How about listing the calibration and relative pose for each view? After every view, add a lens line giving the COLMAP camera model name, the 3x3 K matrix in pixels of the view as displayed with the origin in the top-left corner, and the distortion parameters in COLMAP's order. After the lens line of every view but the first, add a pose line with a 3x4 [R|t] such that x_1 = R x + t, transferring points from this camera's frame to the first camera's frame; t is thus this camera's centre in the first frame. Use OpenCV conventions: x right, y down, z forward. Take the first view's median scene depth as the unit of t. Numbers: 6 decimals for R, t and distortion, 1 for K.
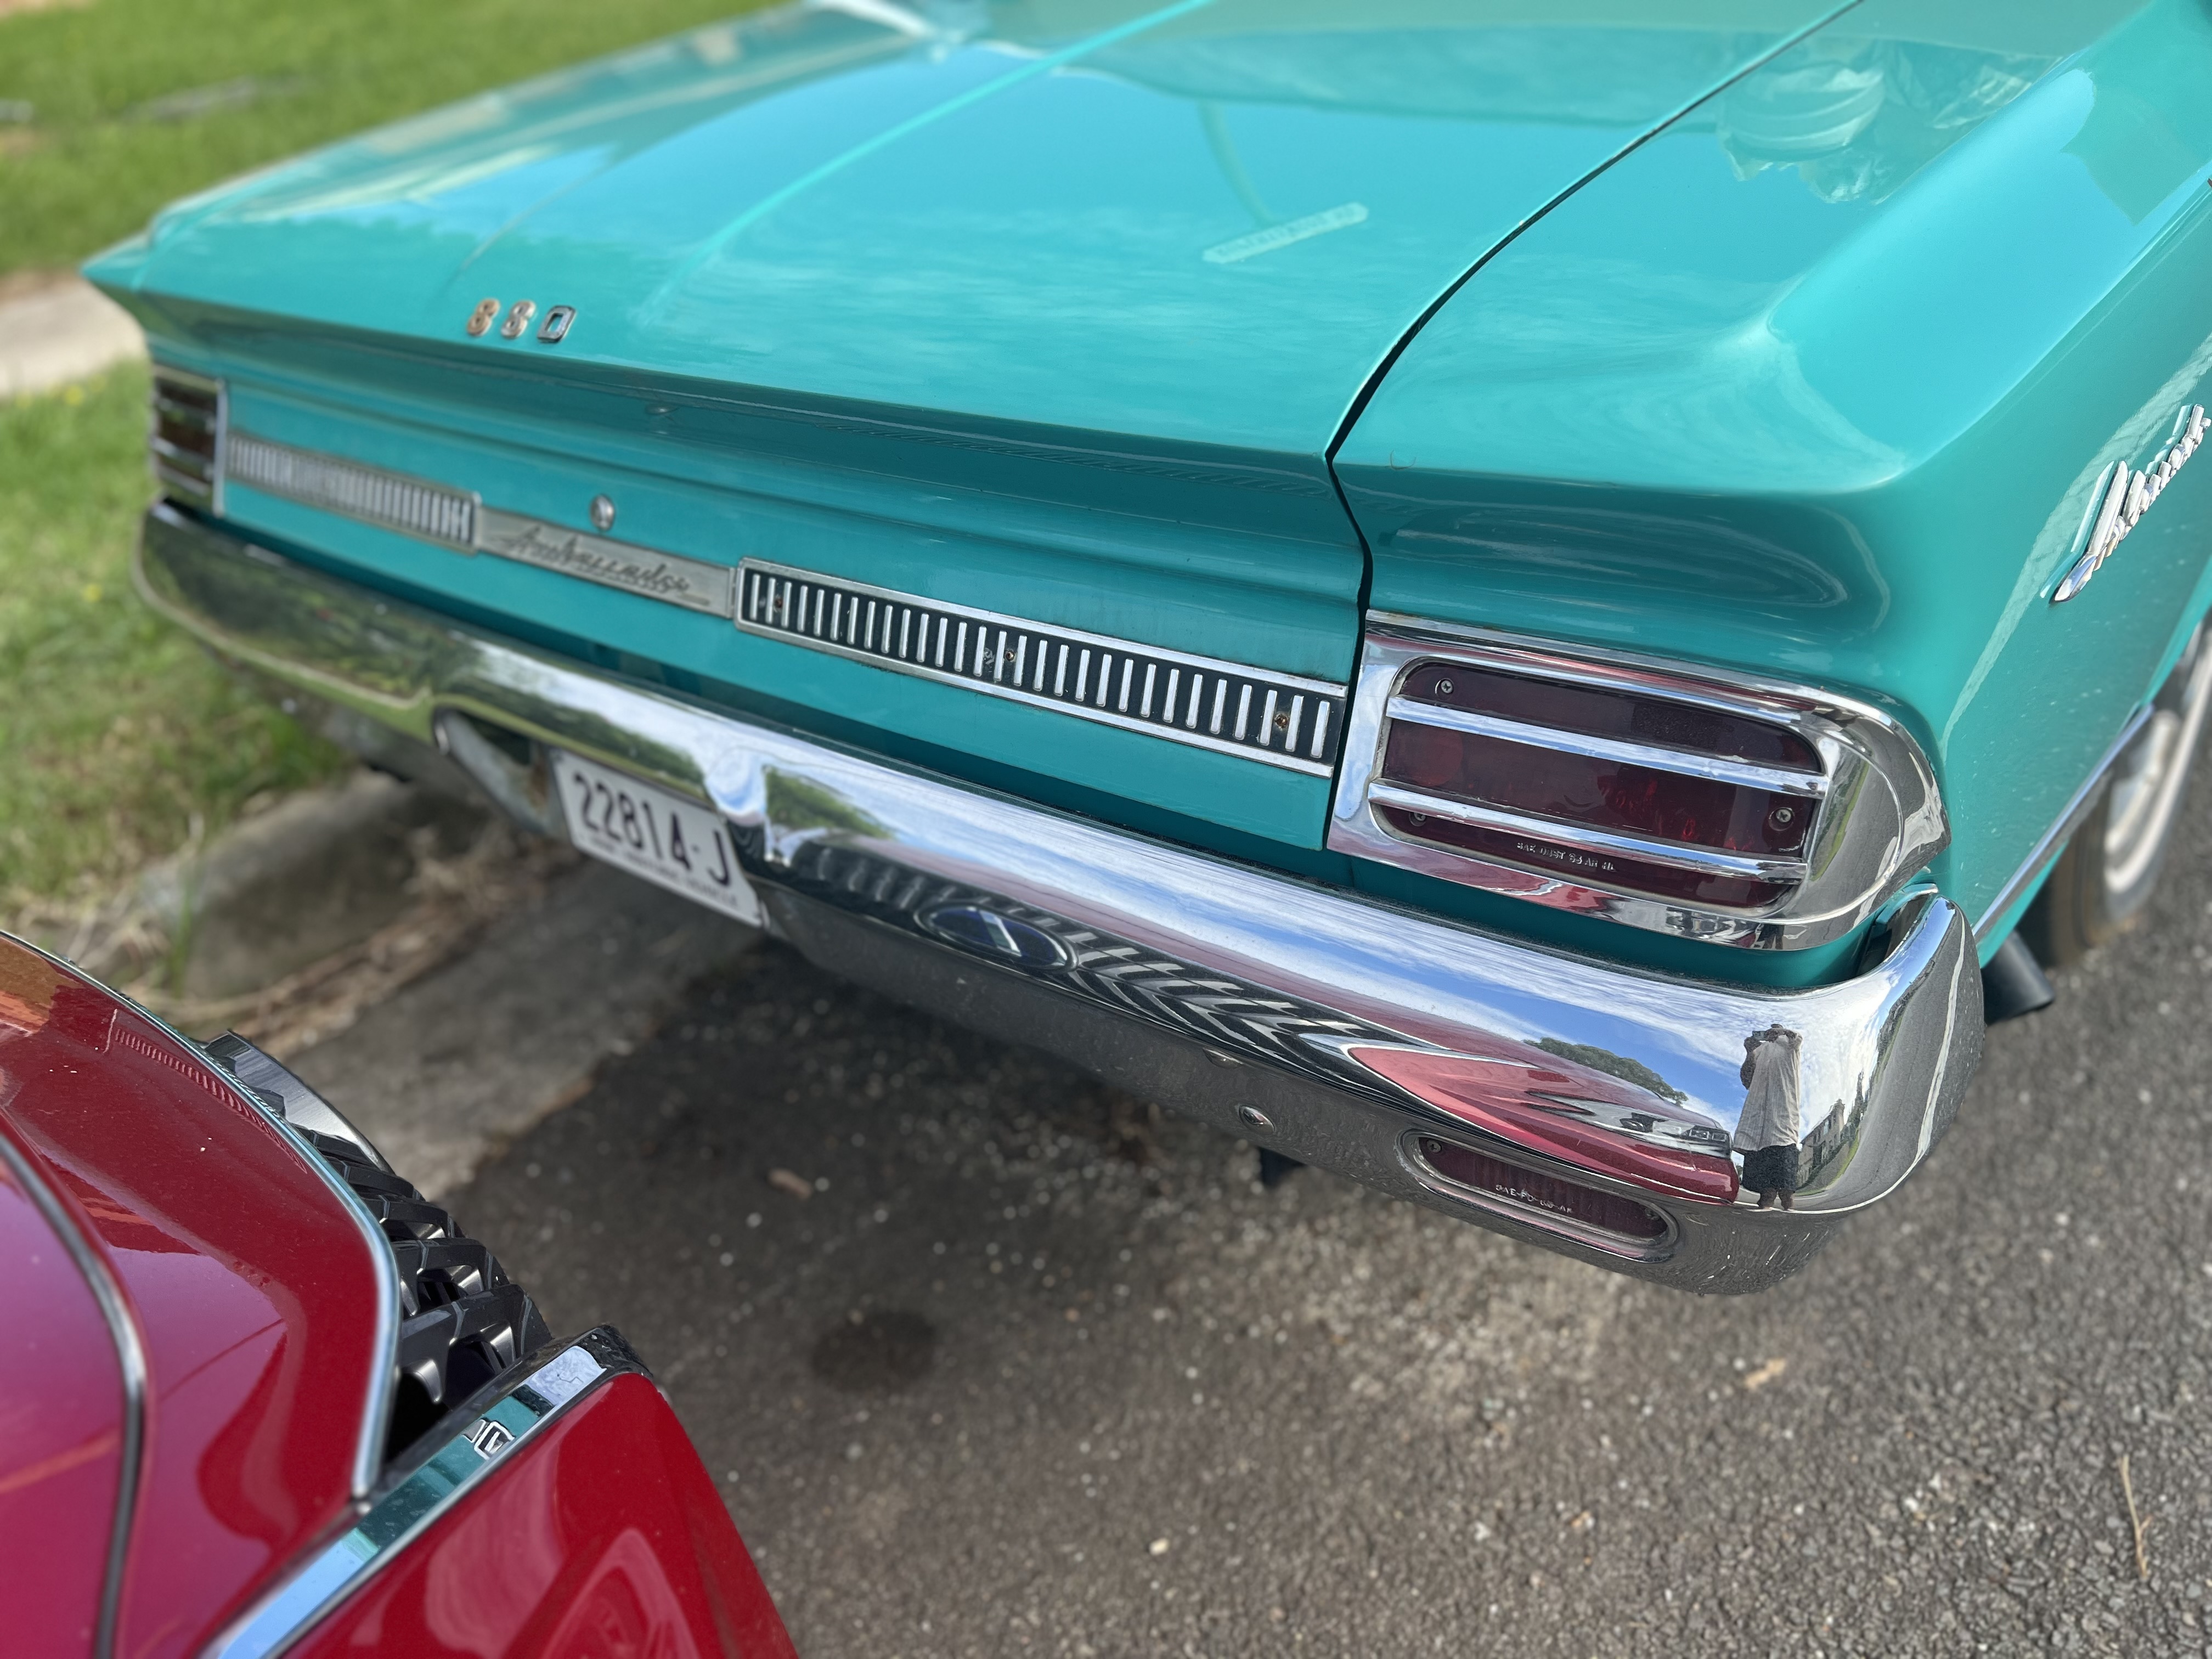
lens RADIAL K [[1698.2, 0, 1106.0], [0, 1698.2, 829.5], [0, 0, 1]] dist [0.045295, -0.056514]
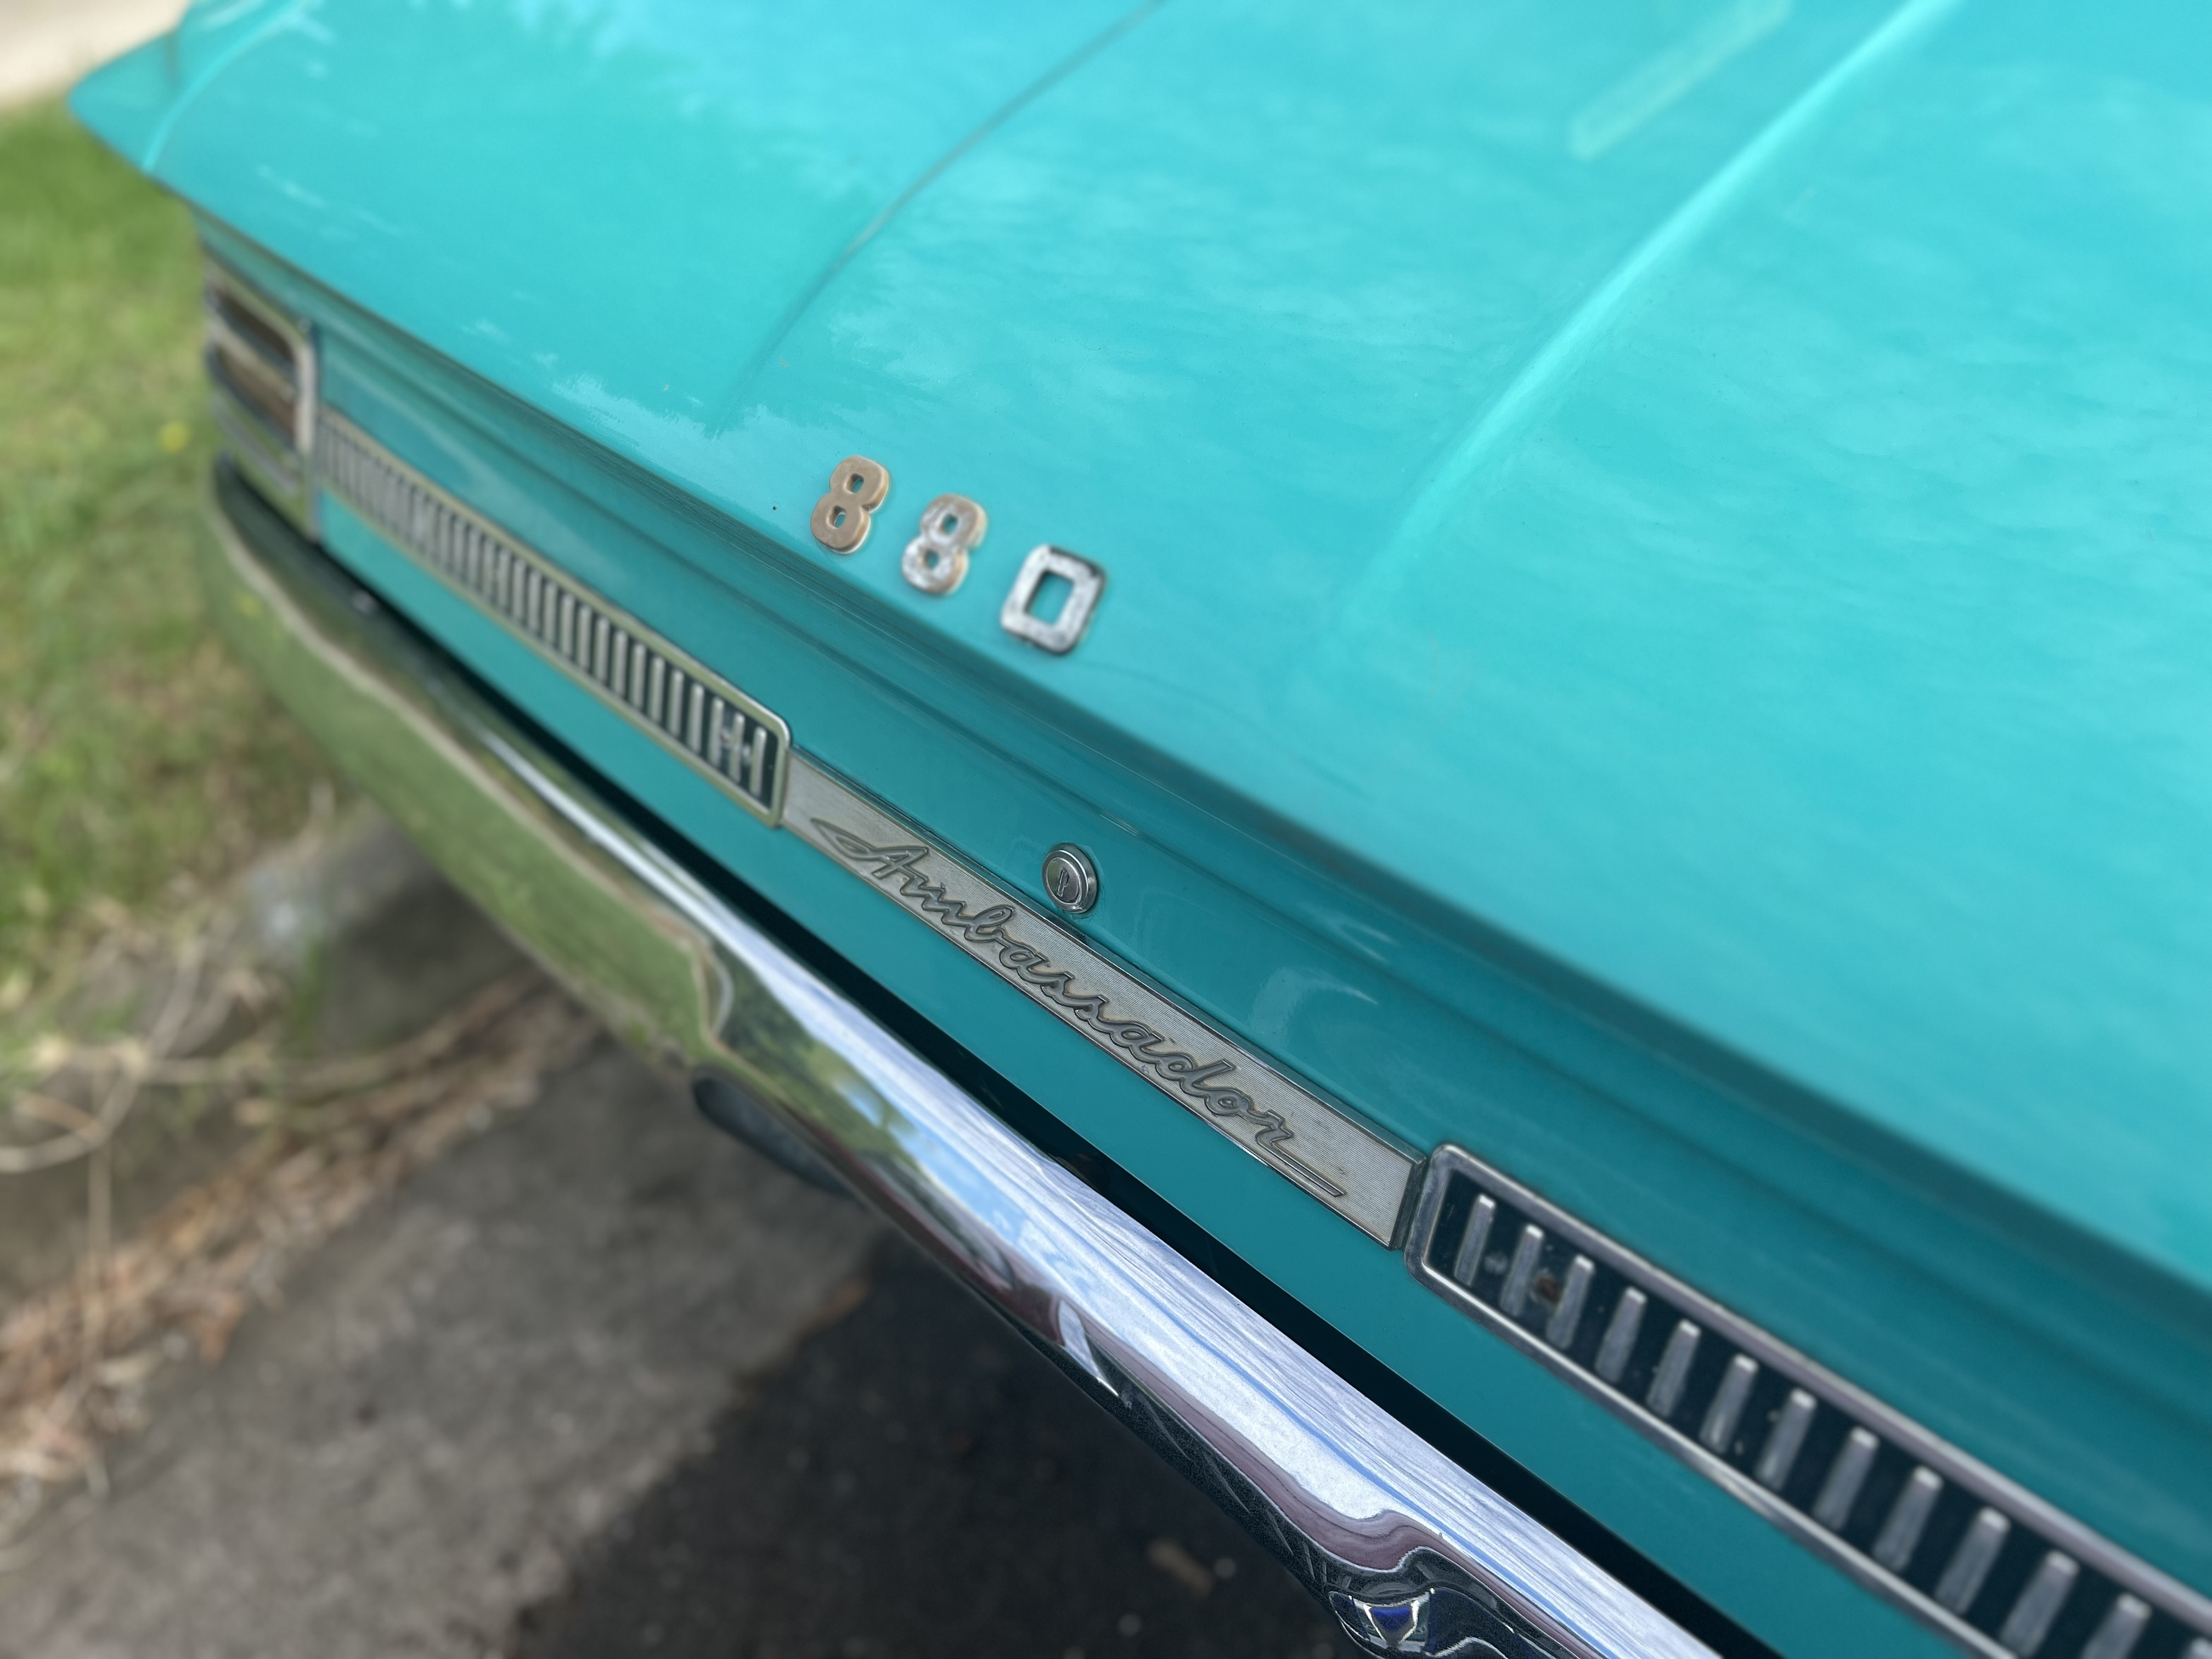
lens RADIAL K [[1698.2, 0, 1106.0], [0, 1698.2, 829.5], [0, 0, 1]] dist [0.045295, -0.056514]
pose [[0.995748, 0.061081, -0.068959, -0.144395], [-0.045435, 0.976825, 0.209159, -0.170231], [0.080136, -0.205137, 0.975447, 0.310095]]
